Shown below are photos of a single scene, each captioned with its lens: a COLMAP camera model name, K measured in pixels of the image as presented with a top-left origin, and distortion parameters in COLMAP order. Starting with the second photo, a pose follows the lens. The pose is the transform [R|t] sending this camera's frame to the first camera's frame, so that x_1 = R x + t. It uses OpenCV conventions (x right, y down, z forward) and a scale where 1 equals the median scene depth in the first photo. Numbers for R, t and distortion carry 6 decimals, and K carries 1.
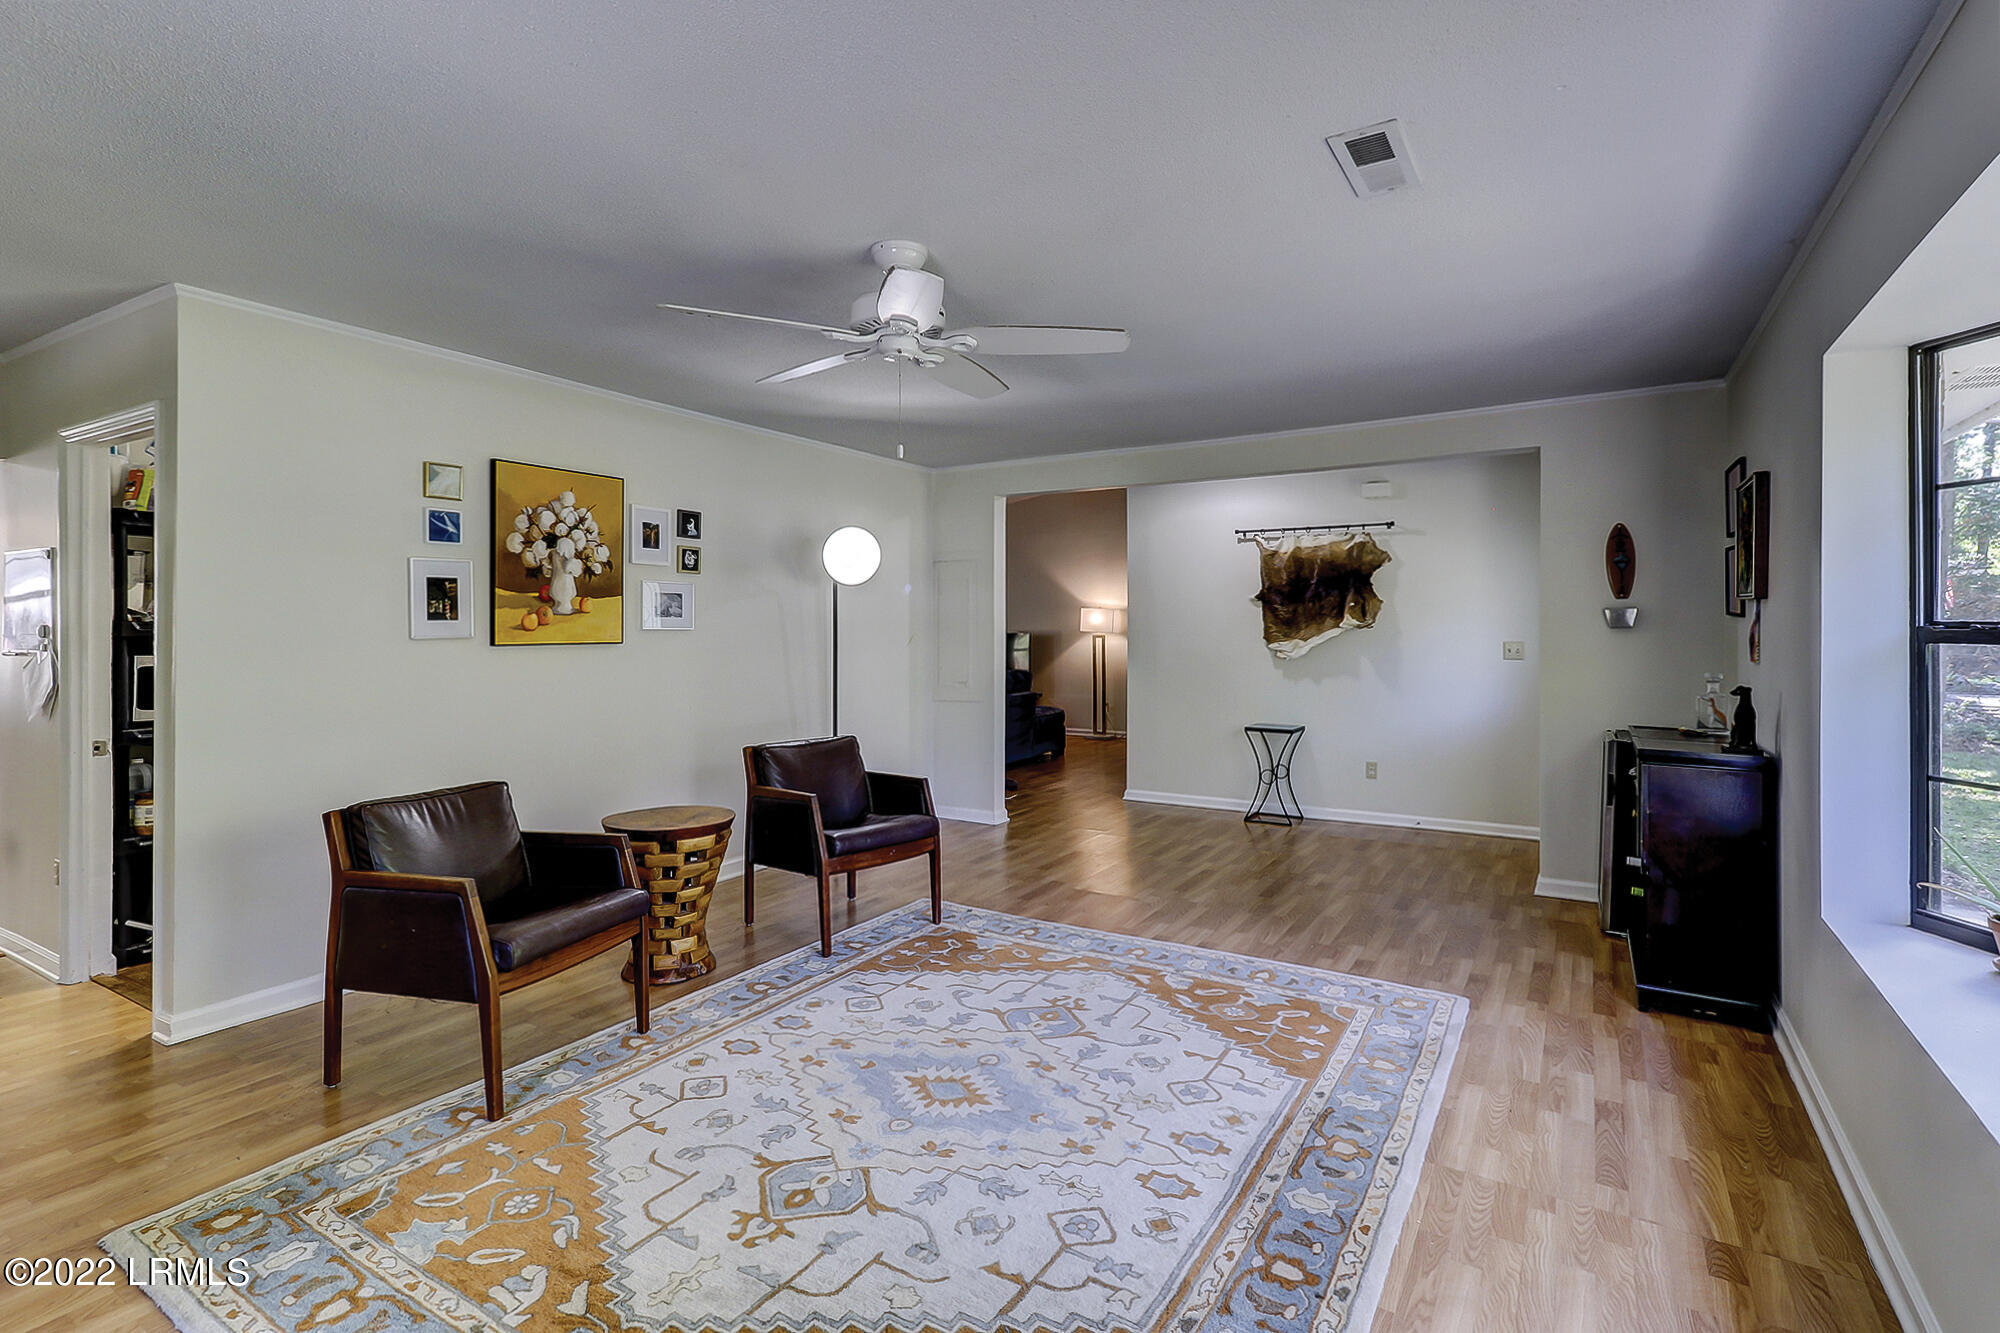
lens RADIAL K [[940.1, 0, 1005.8], [0, 940.1, 633.5], [0, 0, 1]] dist [0.002922, -0.000118]
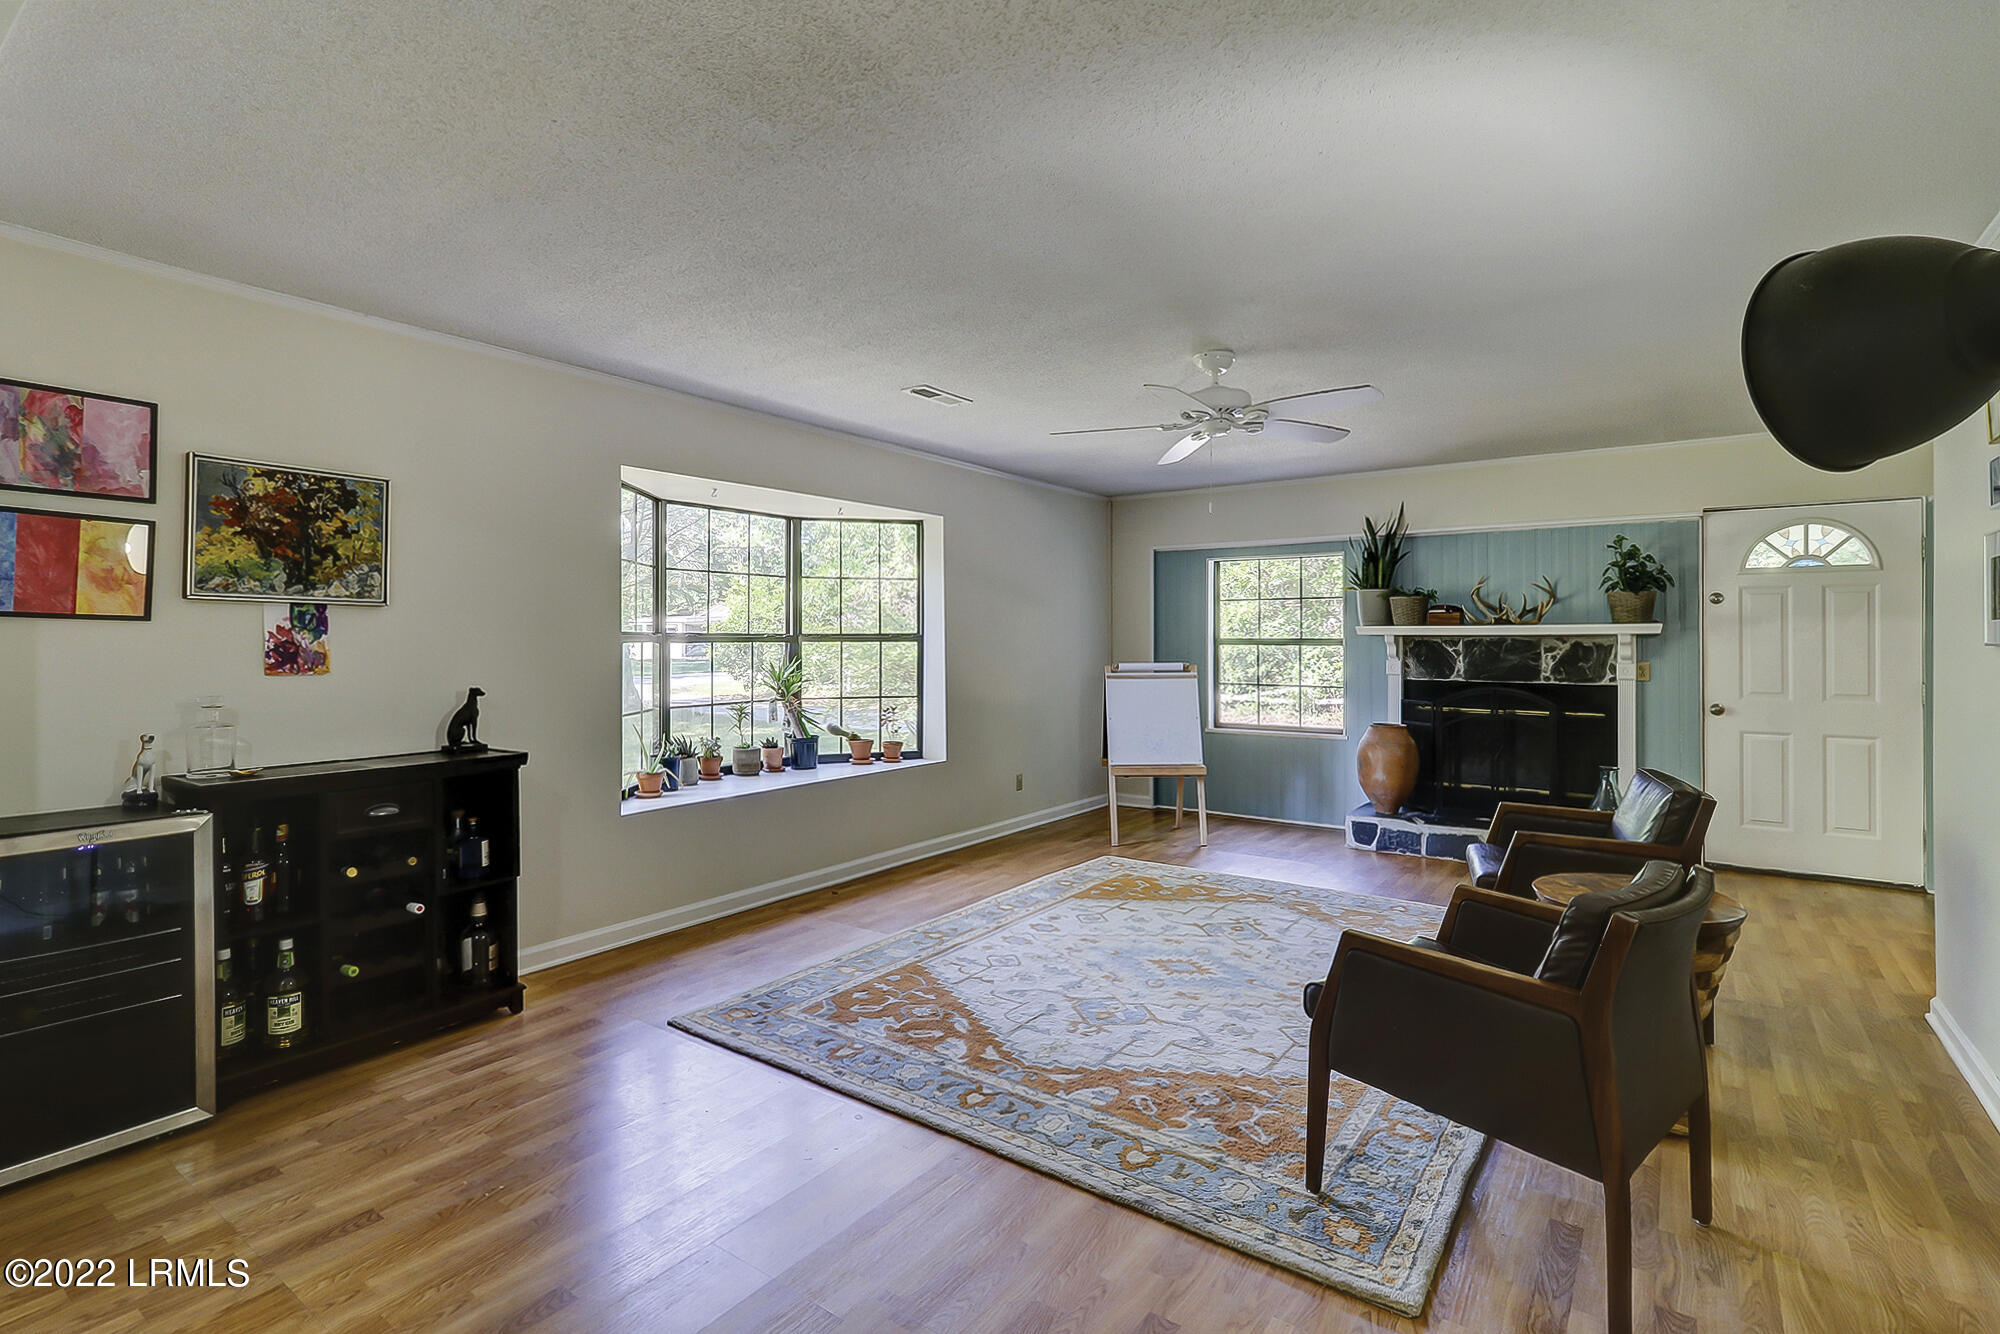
lens RADIAL K [[941.4, 0, 1002.5], [0, 941.4, 633.5], [0, 0, 1]] dist [-0.000862, 0.000472]
pose [[-0.997352, 0.003742, 0.072628, 0.078947], [0.004260, 0.999967, 0.006979, -0.012545], [-0.072600, 0.007270, -0.997335, 1.962793]]
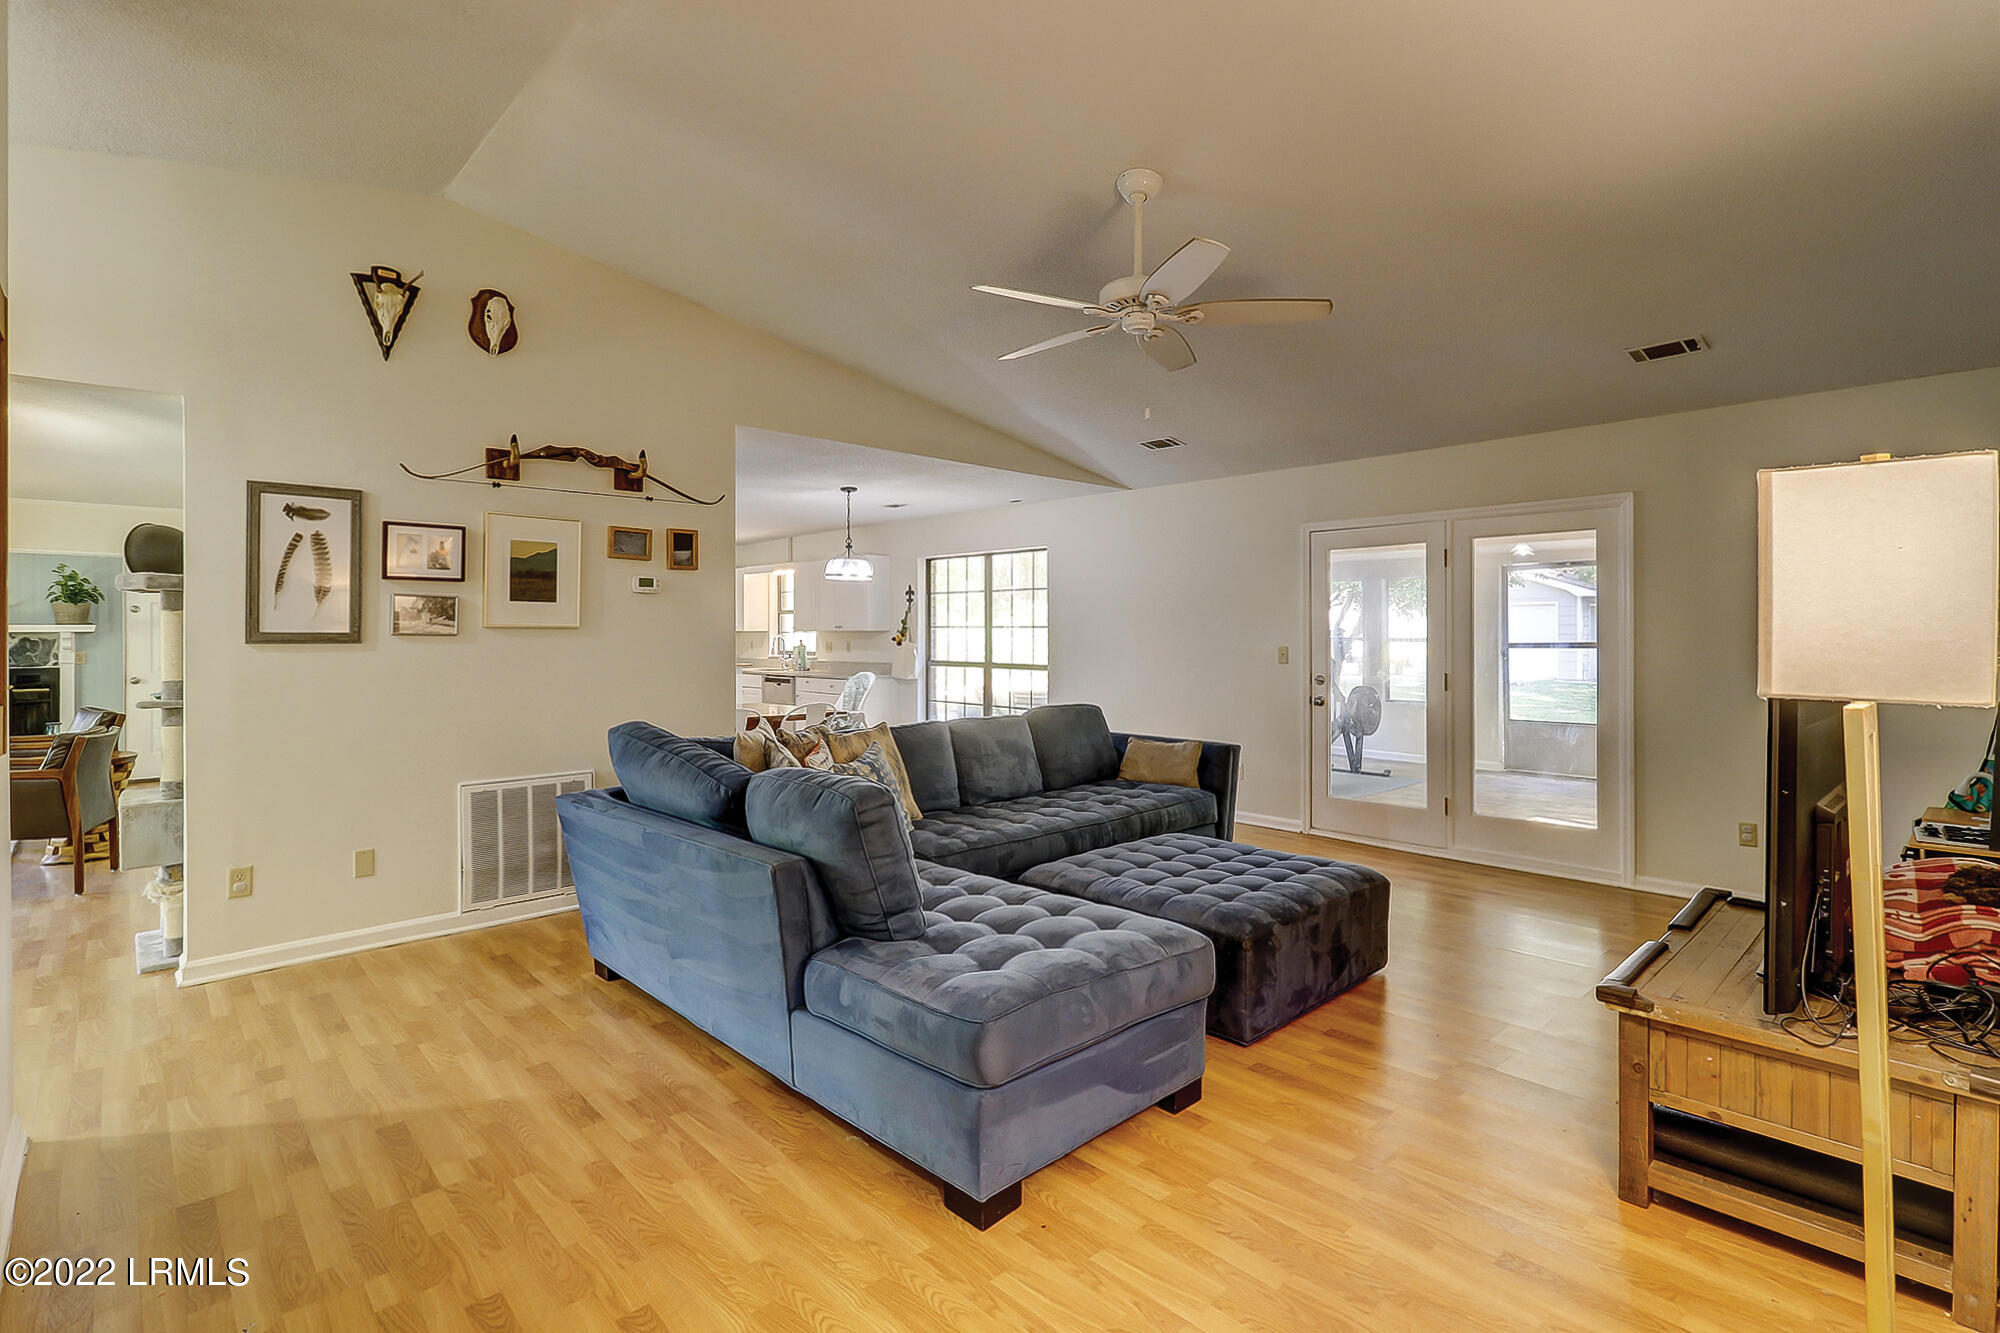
lens RADIAL K [[941.4, 0, 1002.5], [0, 941.4, 633.0], [0, 0, 1]] dist [-0.000862, 0.000472]
pose [[-0.259455, 0.001959, -0.965753, 0.799010], [-0.008863, 0.999951, 0.004409, -0.024211], [0.965714, 0.009703, -0.259425, 3.150774]]
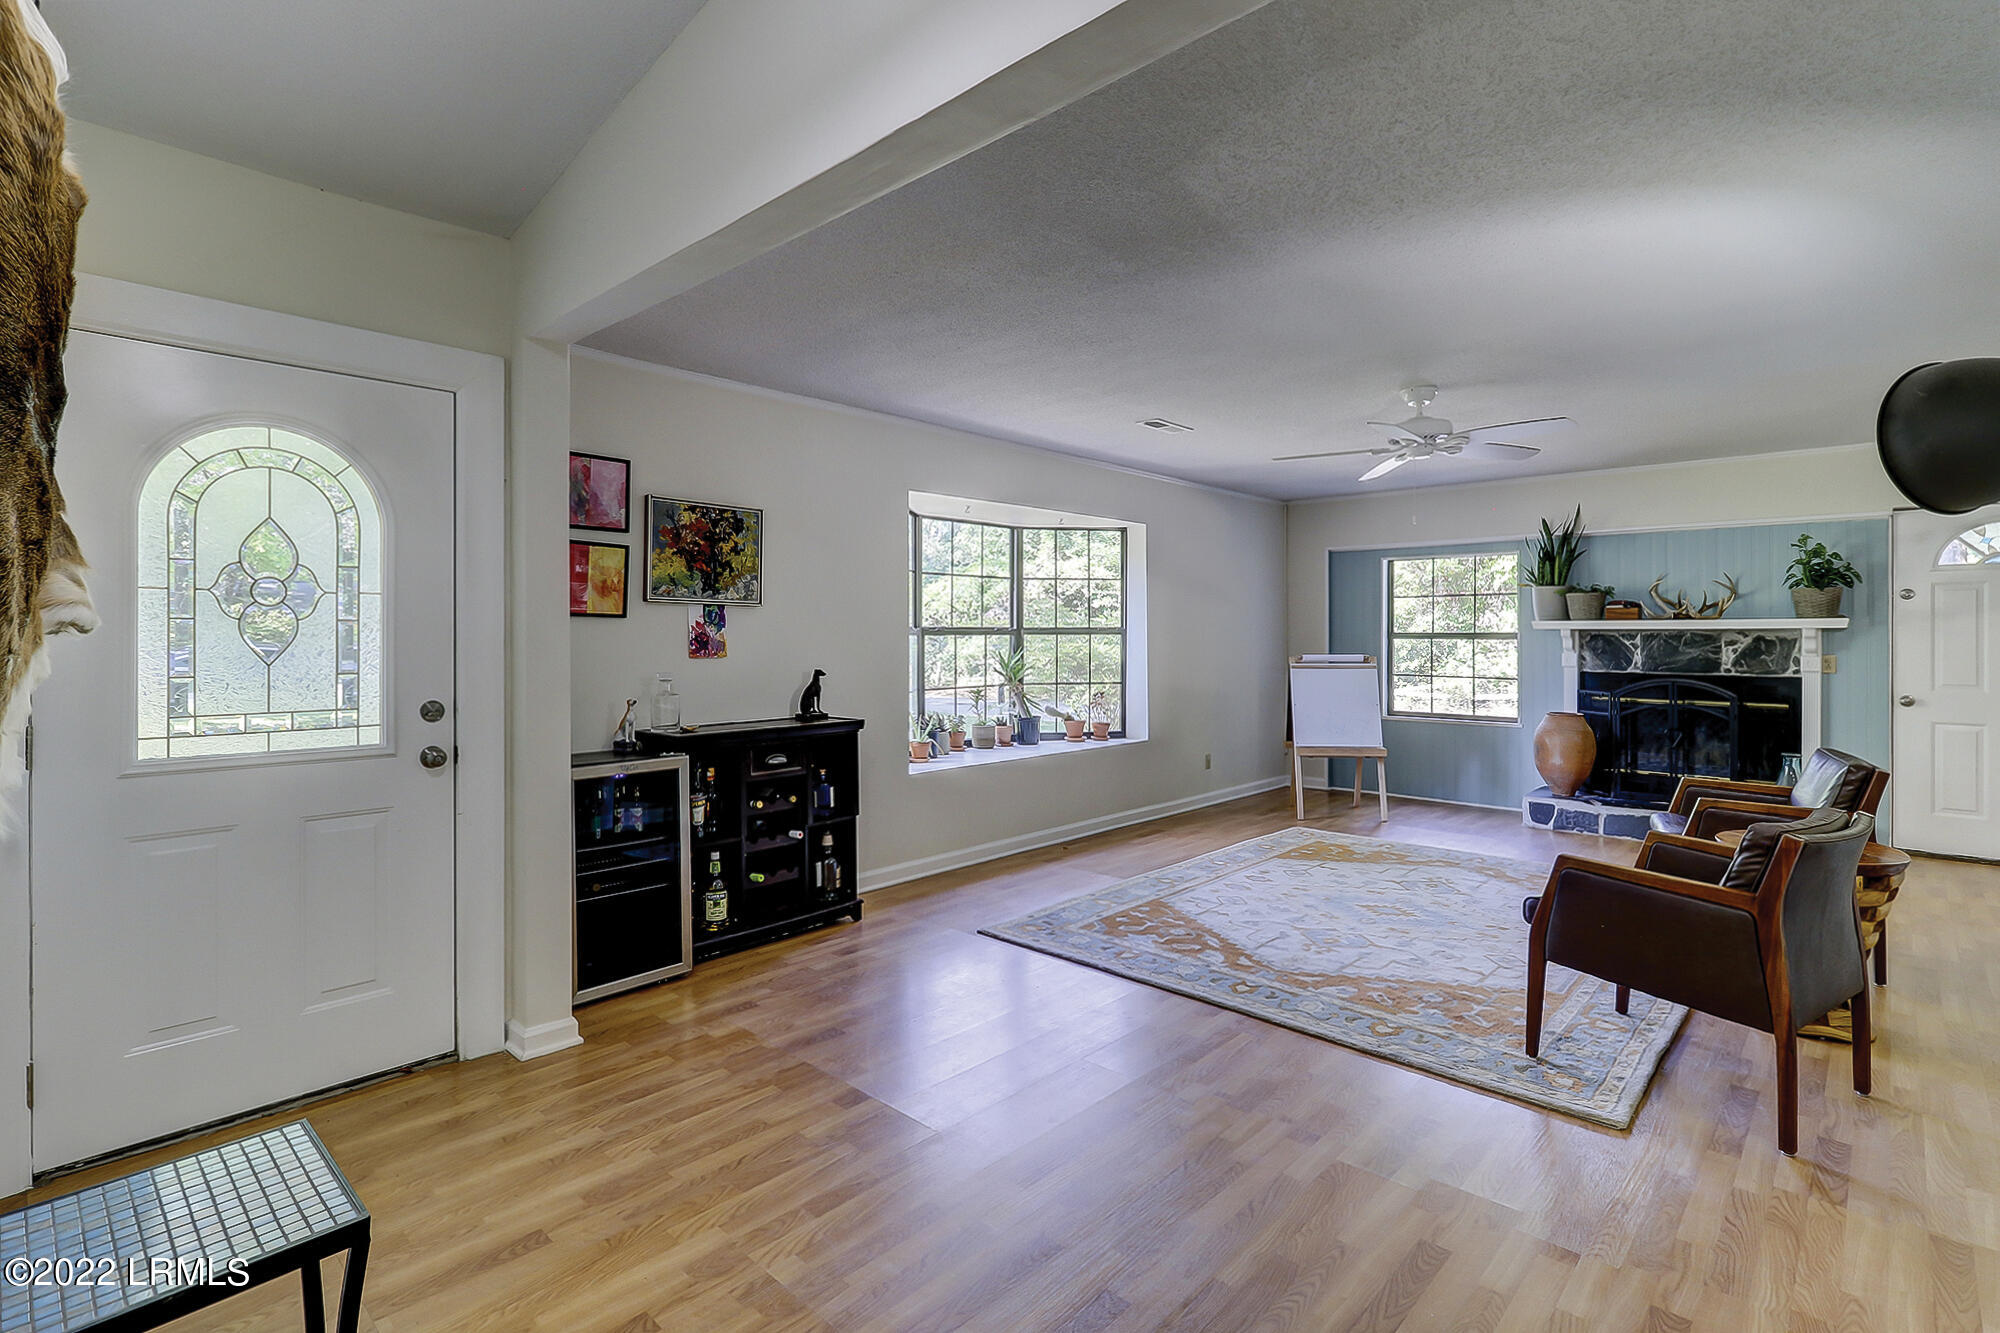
lens RADIAL K [[940.1, 0, 1005.8], [0, 940.1, 633.5], [0, 0, 1]] dist [0.002922, -0.000118]
pose [[-0.979820, 0.002101, 0.199869, 0.210848], [0.004646, 0.999914, 0.012263, -0.013924], [-0.199826, 0.012944, -0.979746, 2.228482]]
